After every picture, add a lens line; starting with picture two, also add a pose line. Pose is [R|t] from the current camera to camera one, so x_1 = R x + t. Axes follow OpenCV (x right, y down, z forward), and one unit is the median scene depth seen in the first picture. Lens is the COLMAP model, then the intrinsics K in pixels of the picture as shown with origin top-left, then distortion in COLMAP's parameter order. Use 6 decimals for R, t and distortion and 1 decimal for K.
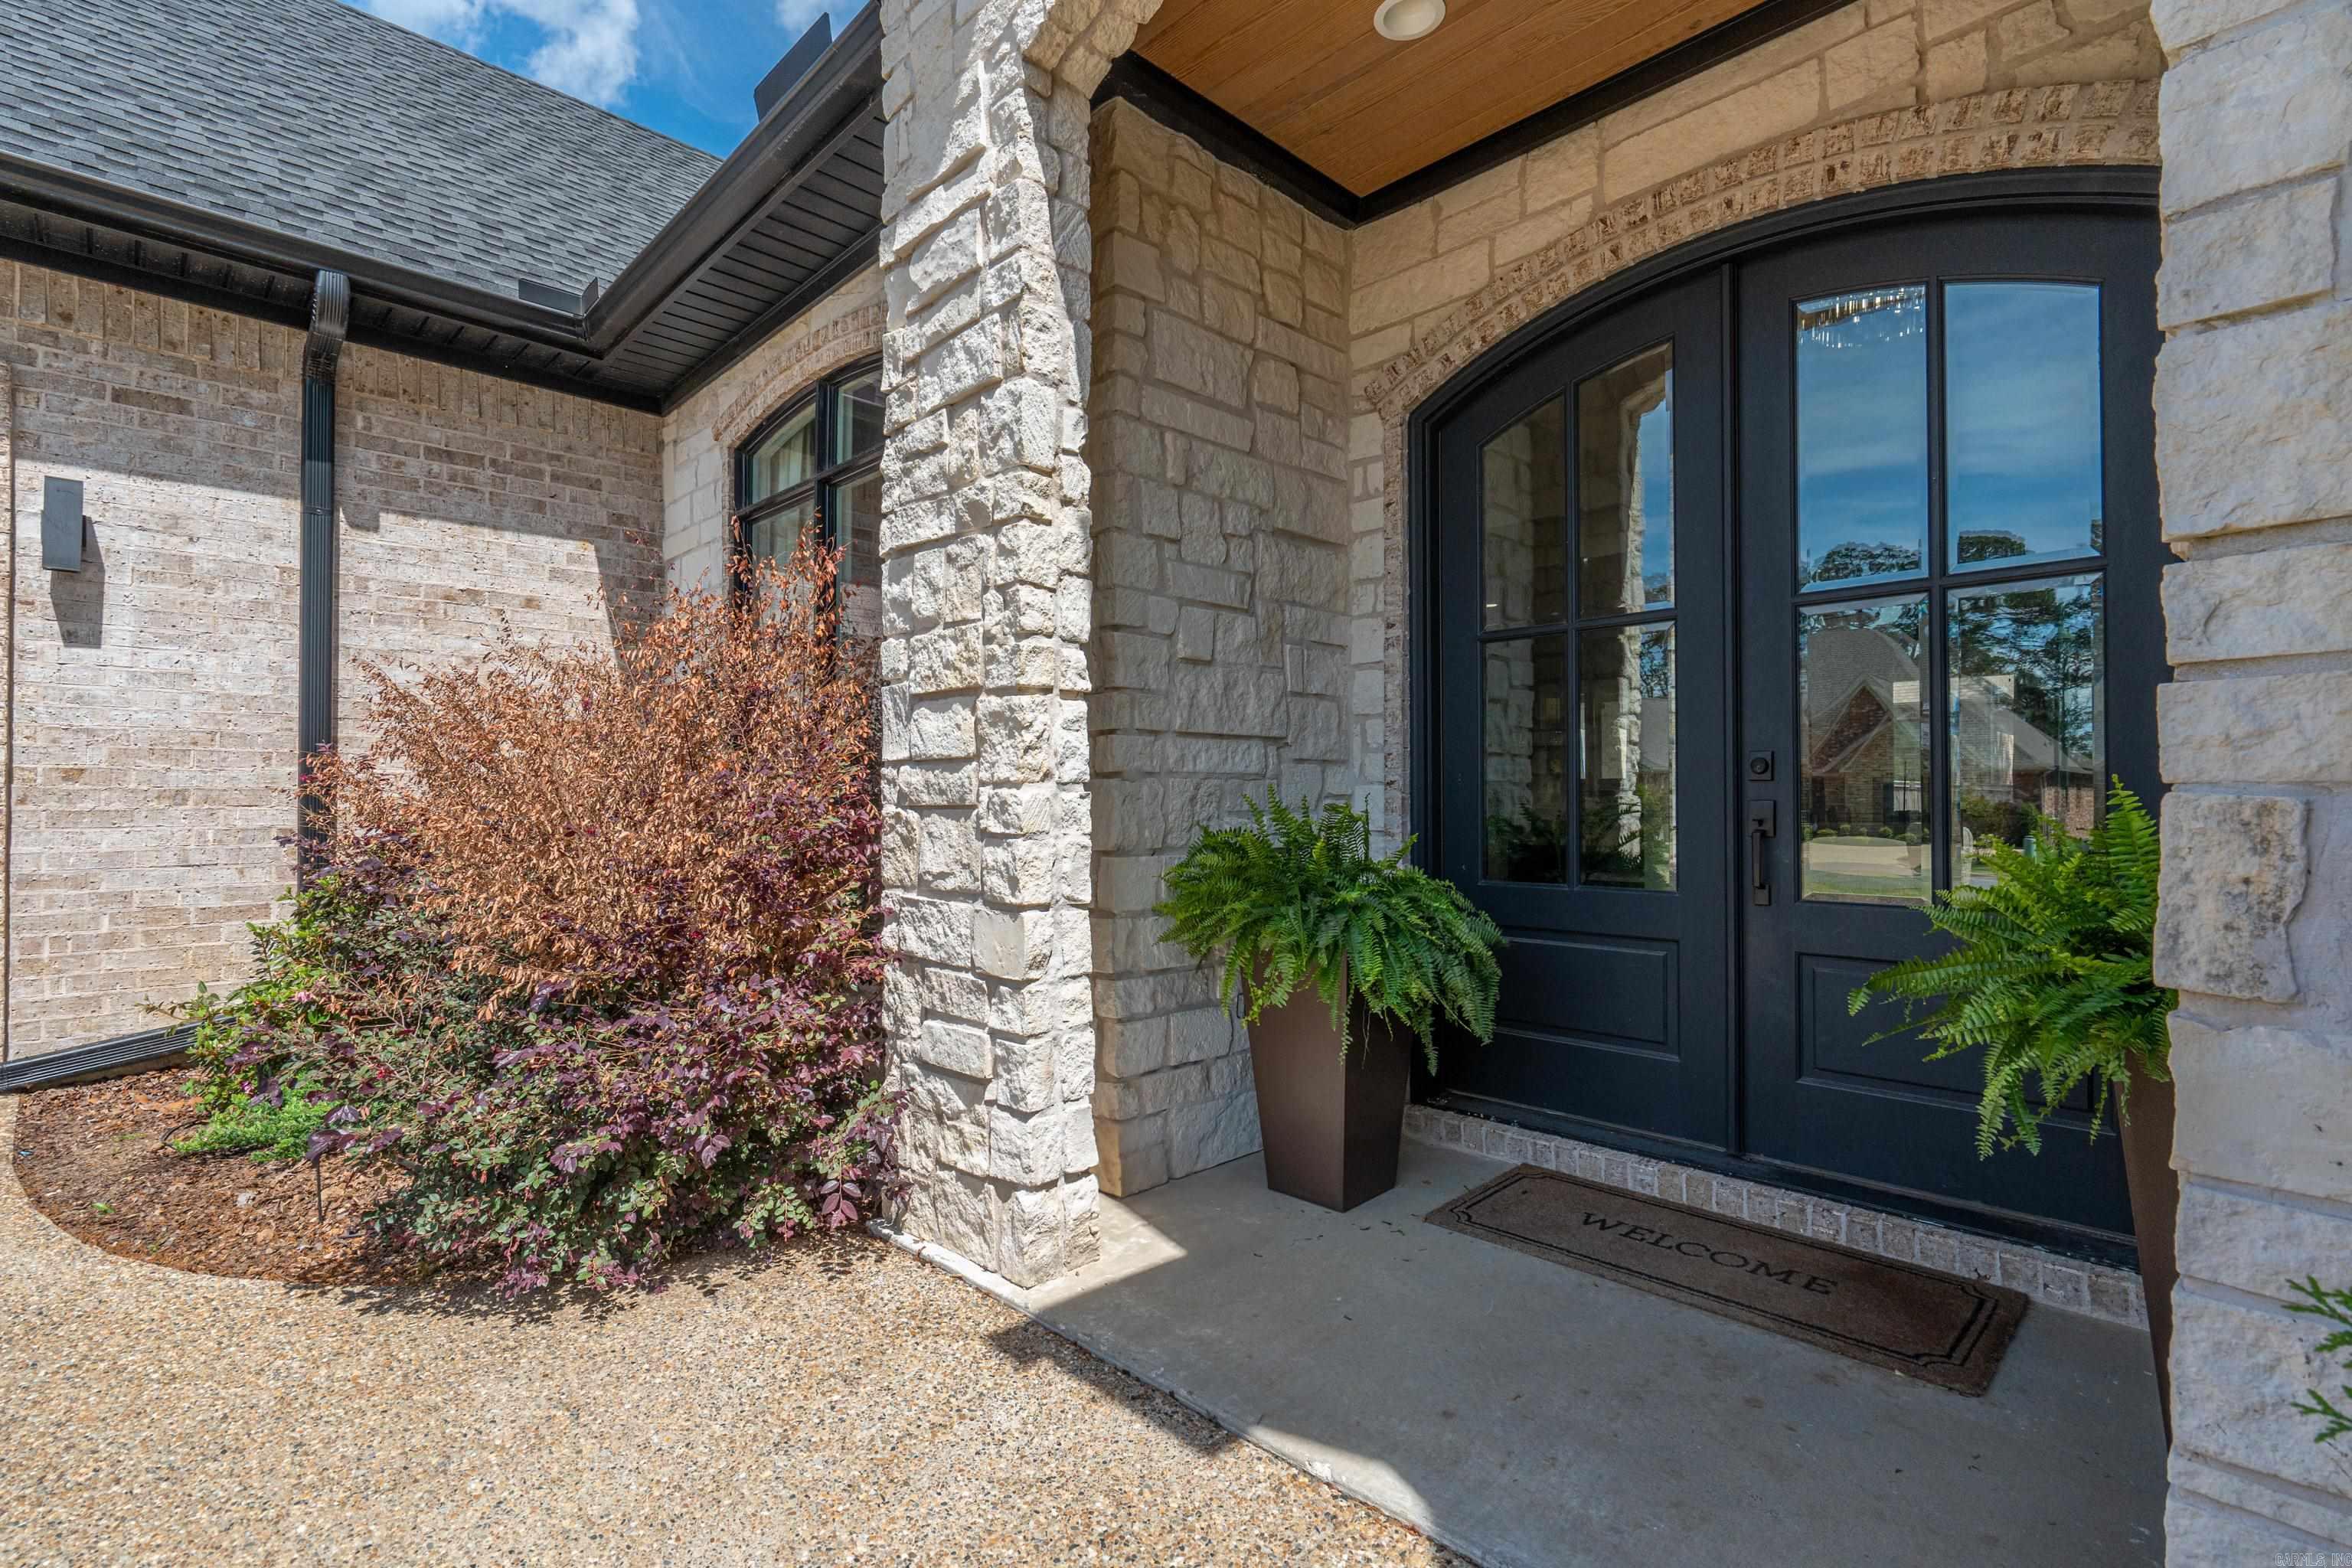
lens RADIAL K [[1090.3, 0, 1176.0], [0, 1090.3, 784.0], [0, 0, 1]] dist [-0.011566, 0.006930]
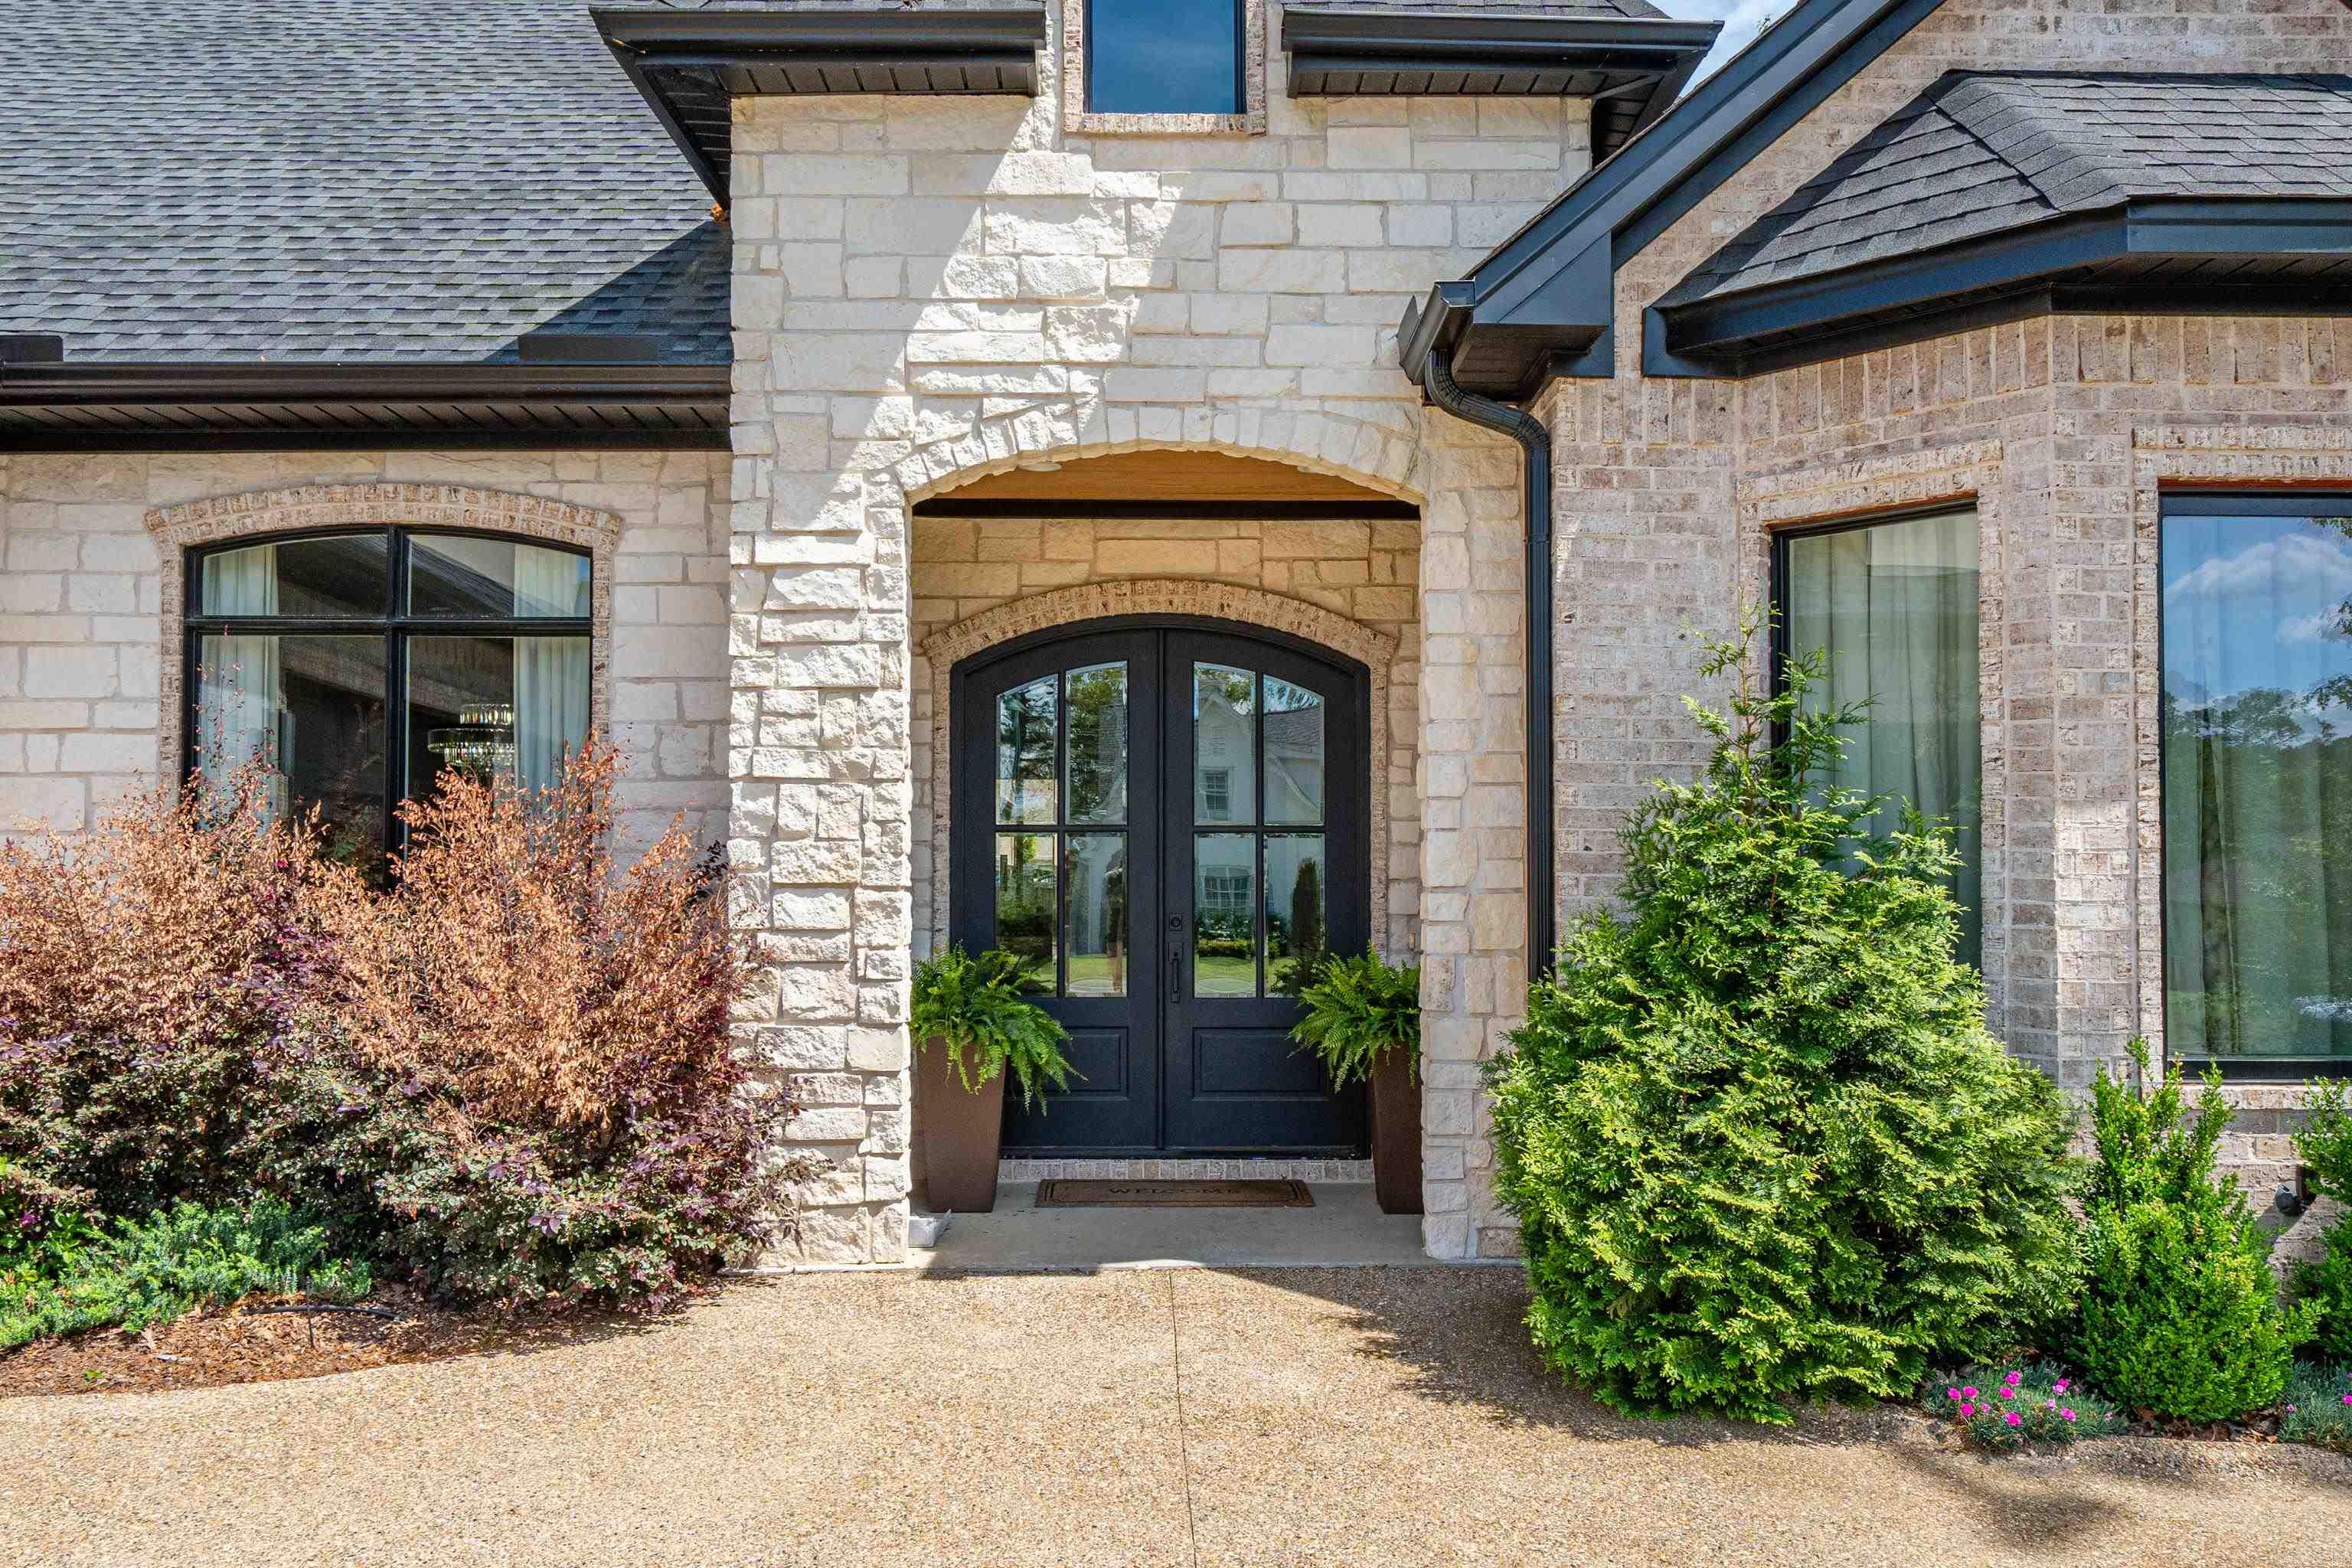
lens RADIAL K [[1686.1, 0, 1176.7], [0, 1686.1, 825.7], [0, 0, 1]] dist [-0.001010, -0.000615]
pose [[0.683639, 0.024824, 0.729398, -1.581880], [-0.011575, 0.999664, -0.023174, -0.119167], [-0.729728, 0.007400, 0.683697, -0.936108]]
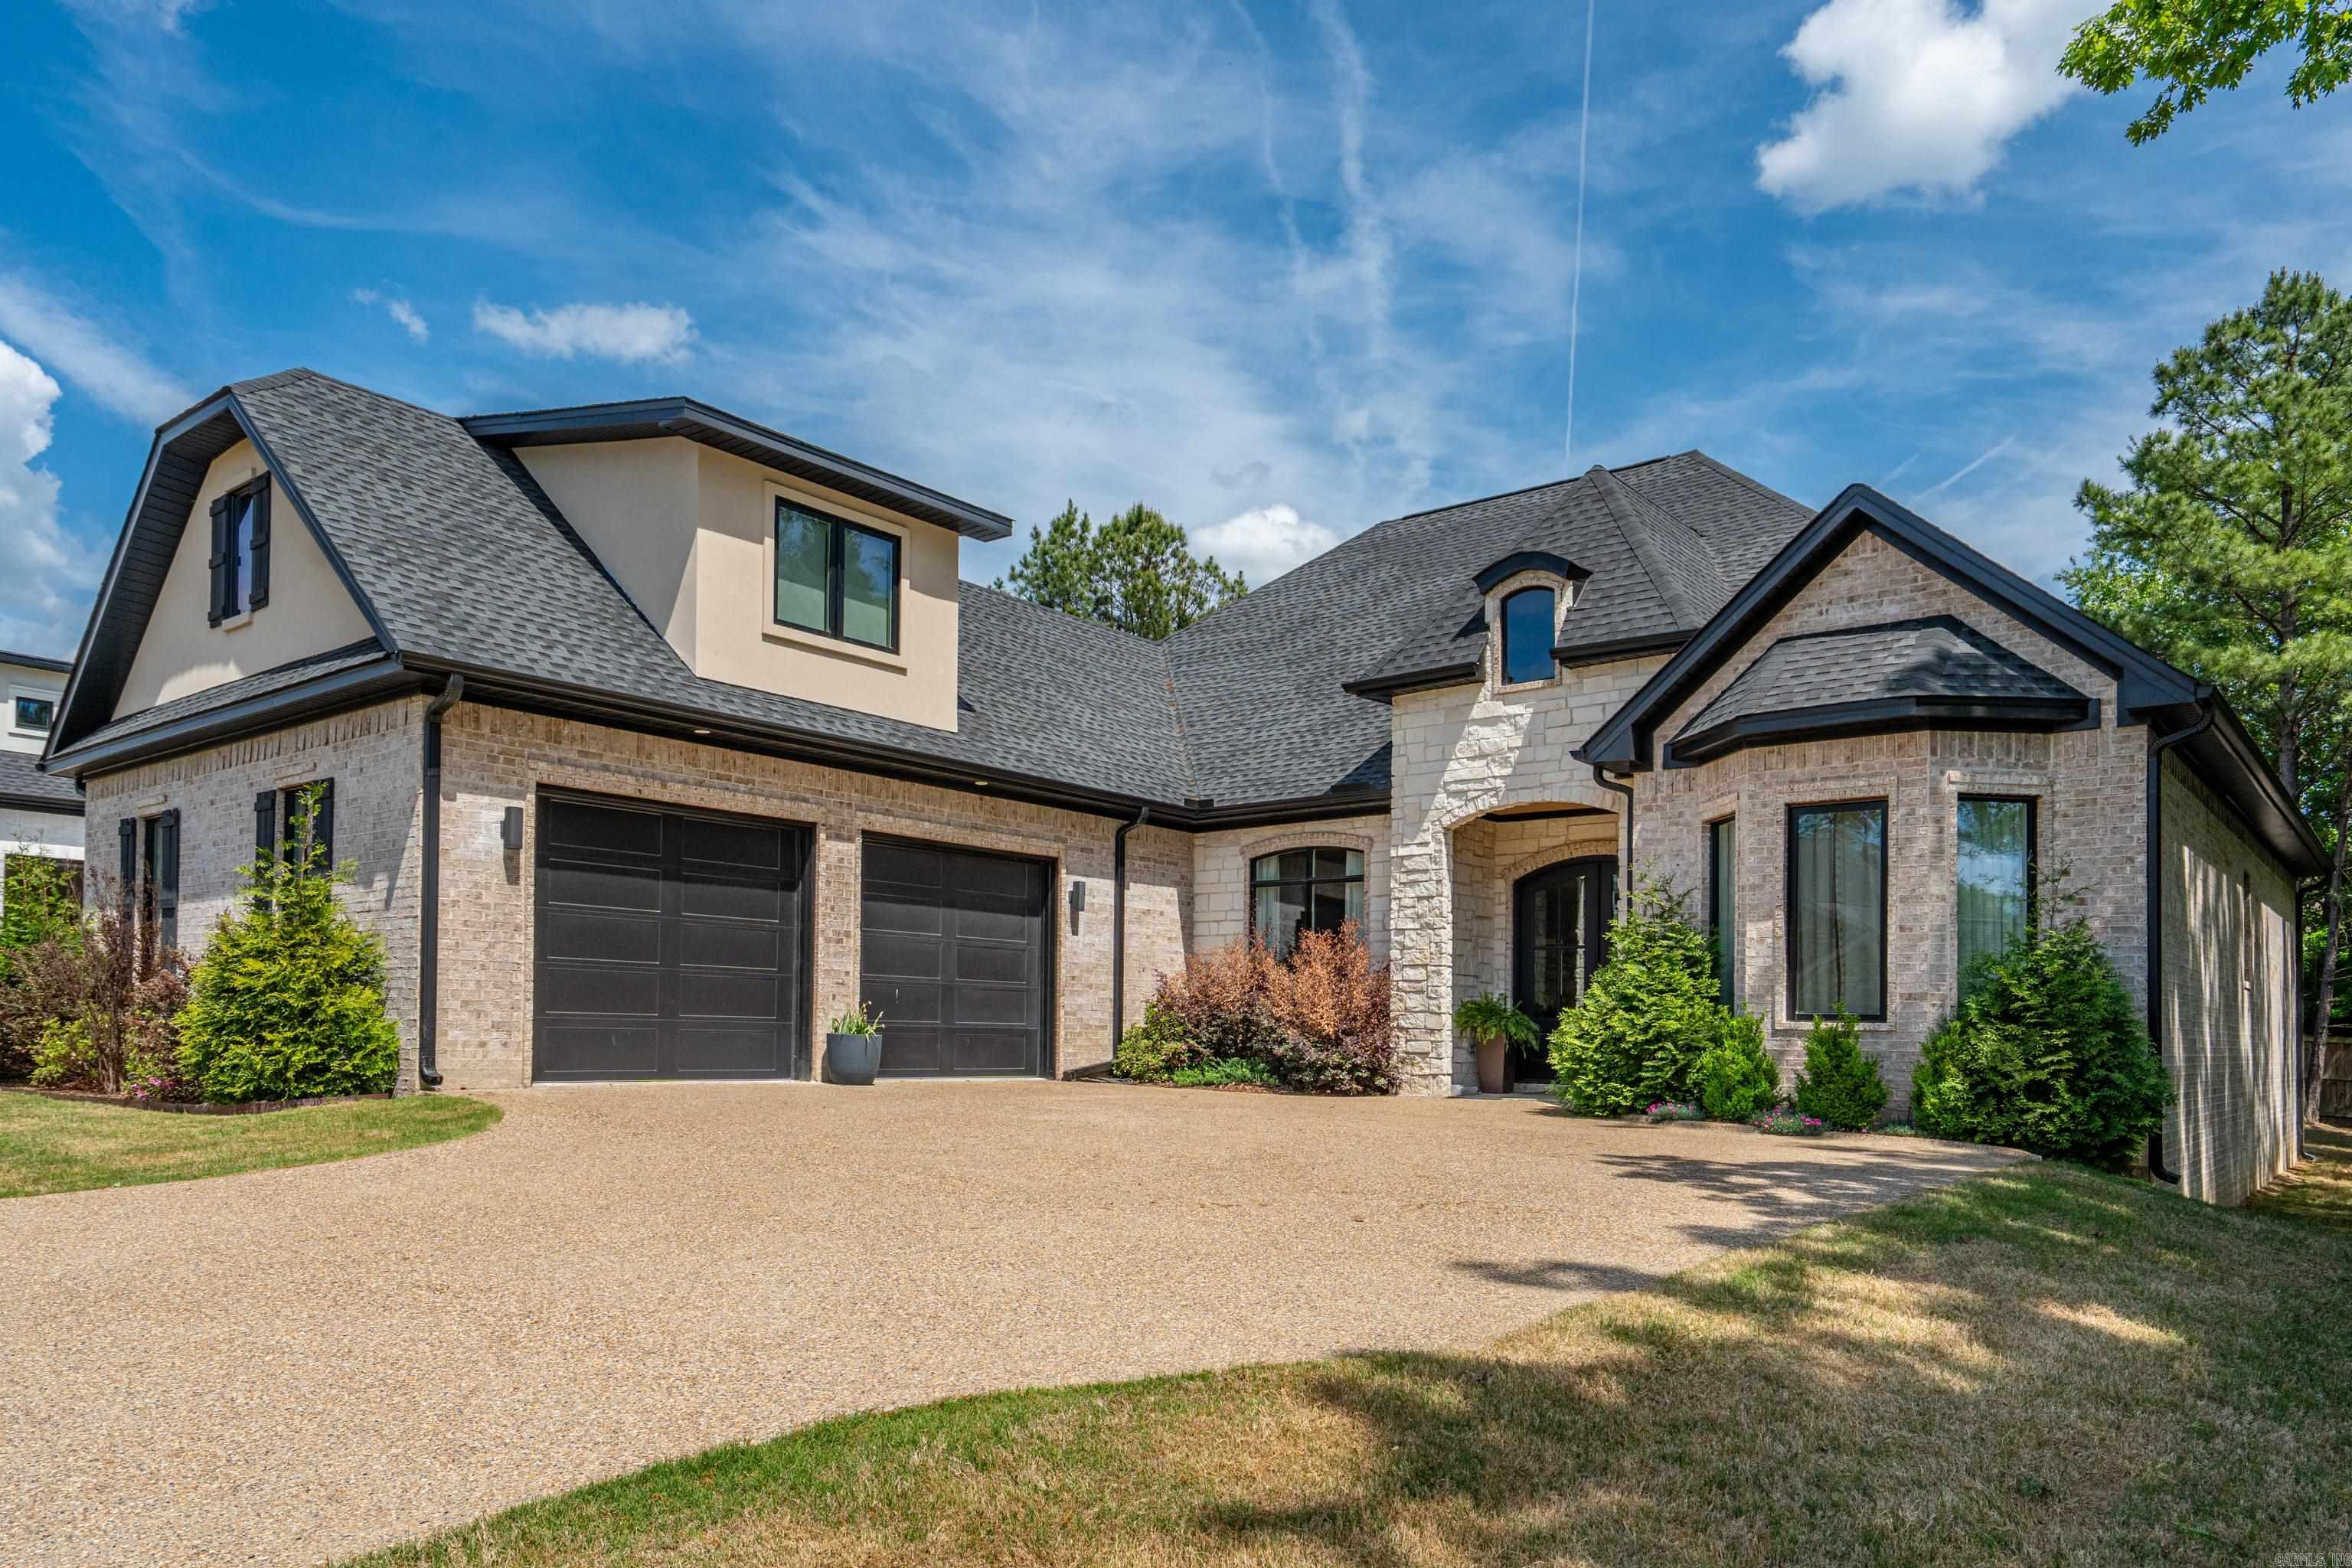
lens RADIAL K [[1622.7, 0, 1186.2], [0, 1622.7, 1001.1], [0, 0, 1]] dist [0.000114, -0.003644]
pose [[0.993039, 0.020906, 0.115913, -1.893856], [-0.019817, 0.999748, -0.010539, 0.147209], [-0.116104, 0.008169, 0.993203, -5.369147]]
